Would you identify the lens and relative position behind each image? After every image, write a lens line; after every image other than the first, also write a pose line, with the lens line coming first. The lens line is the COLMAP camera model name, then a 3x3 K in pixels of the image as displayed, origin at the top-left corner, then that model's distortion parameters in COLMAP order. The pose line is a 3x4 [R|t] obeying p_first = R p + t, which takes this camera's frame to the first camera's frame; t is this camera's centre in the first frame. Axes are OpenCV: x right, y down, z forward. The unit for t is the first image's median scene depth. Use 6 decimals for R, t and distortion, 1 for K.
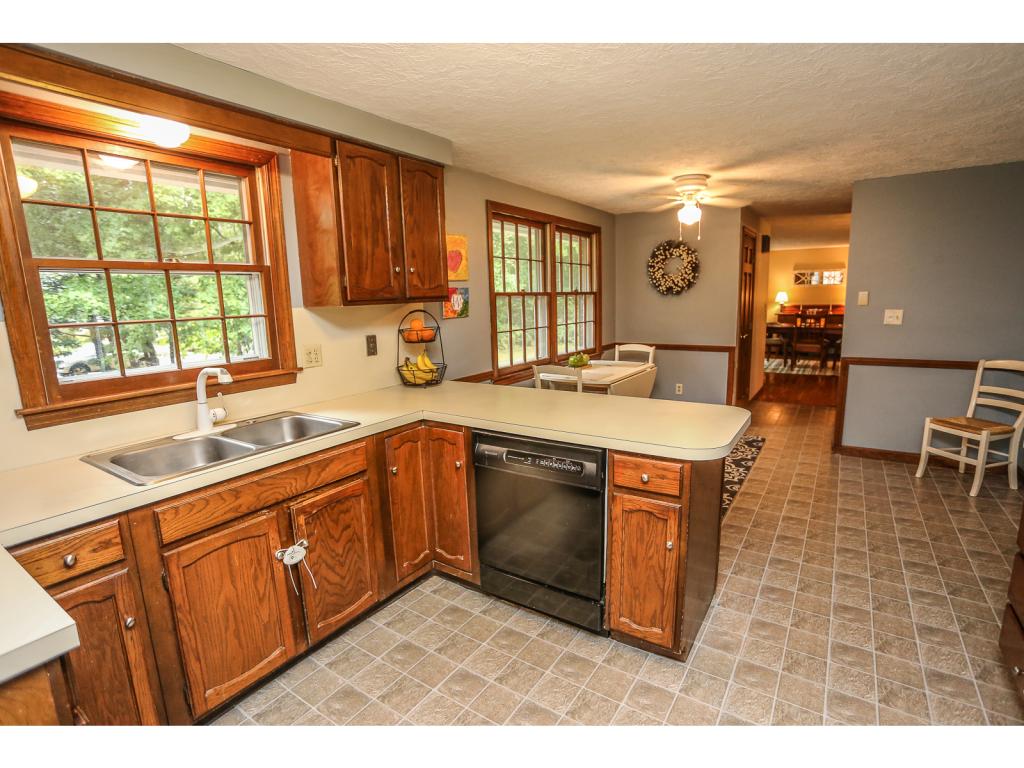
lens RADIAL K [[517.5, 0, 511.0], [0, 517.5, 388.8], [0, 0, 1]] dist [-0.038669, 0.000718]
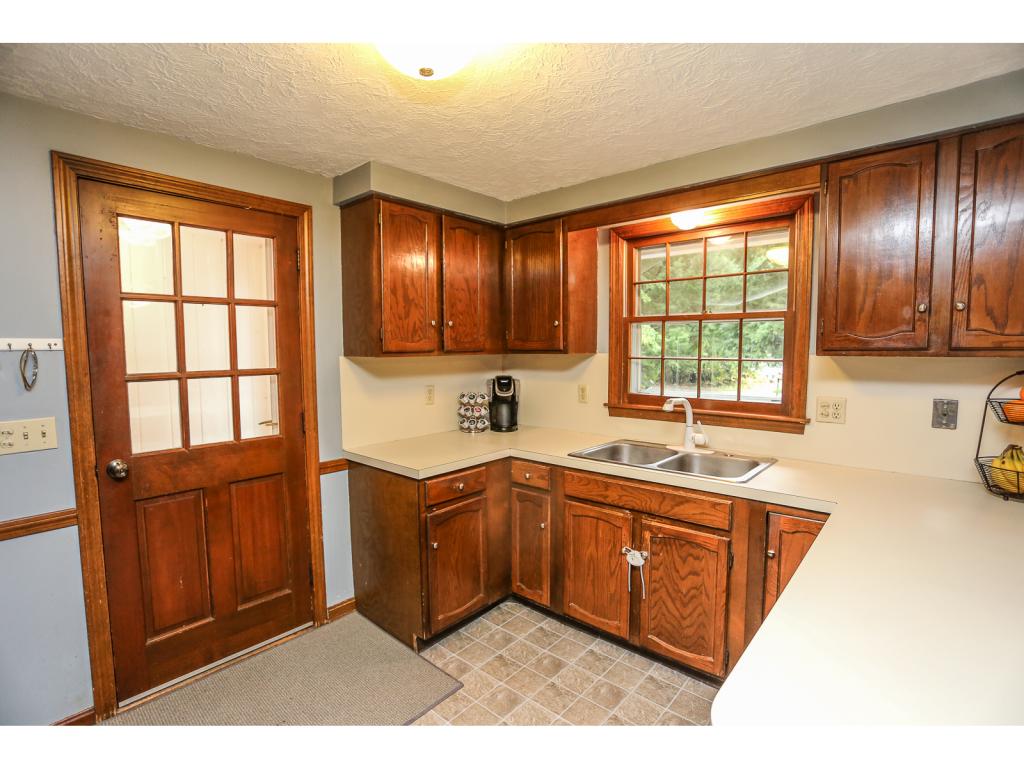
lens RADIAL K [[499.0, 0, 510.1], [0, 499.0, 388.5], [0, 0, 1]] dist [-0.025057, 0.000746]
pose [[-0.124676, 0.115029, -0.985507, 0.686142], [-0.166179, 0.976806, 0.135037, -0.165158], [0.978182, 0.180606, -0.102669, 0.736739]]
